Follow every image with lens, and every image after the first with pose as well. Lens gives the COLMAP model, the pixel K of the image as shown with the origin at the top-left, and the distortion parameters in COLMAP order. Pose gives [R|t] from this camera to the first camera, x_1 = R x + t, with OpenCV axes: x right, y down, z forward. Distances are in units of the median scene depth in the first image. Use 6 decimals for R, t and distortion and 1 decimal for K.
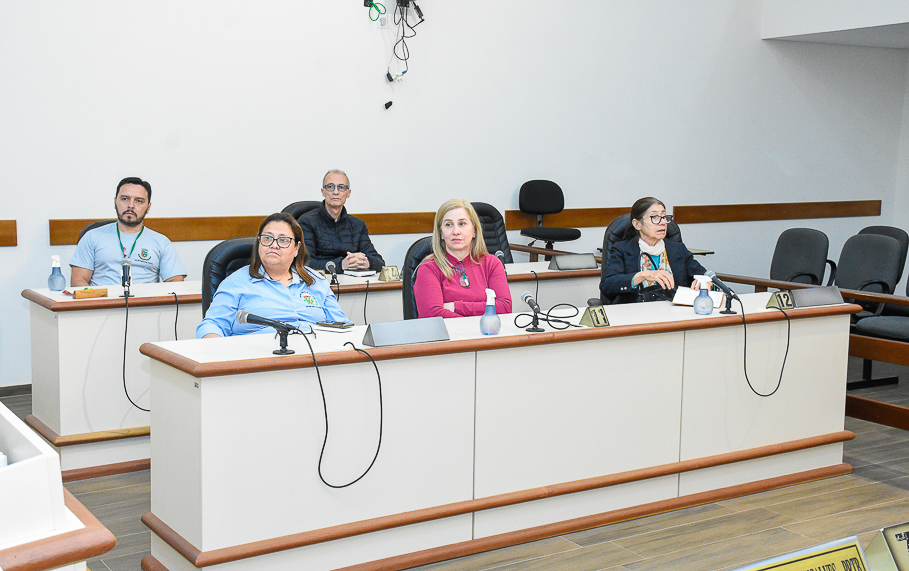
lens RADIAL K [[1091.1, 0, 449.6], [0, 1091.1, 283.7], [0, 0, 1]] dist [0.145373, 0.000000]
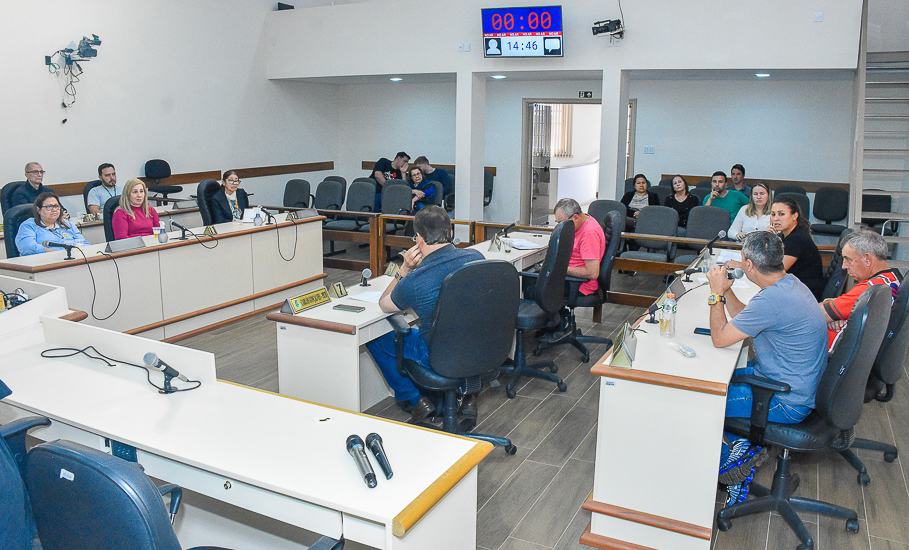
lens RADIAL K [[714.0, 0, 452.2], [0, 714.0, 273.4], [0, 0, 1]] dist [-0.096656, 0.000382]
pose [[0.864278, -0.108665, 0.491136, -0.103808], [0.063766, 0.992179, 0.107310, -0.002892], [-0.498956, -0.061427, 0.864448, -0.306343]]
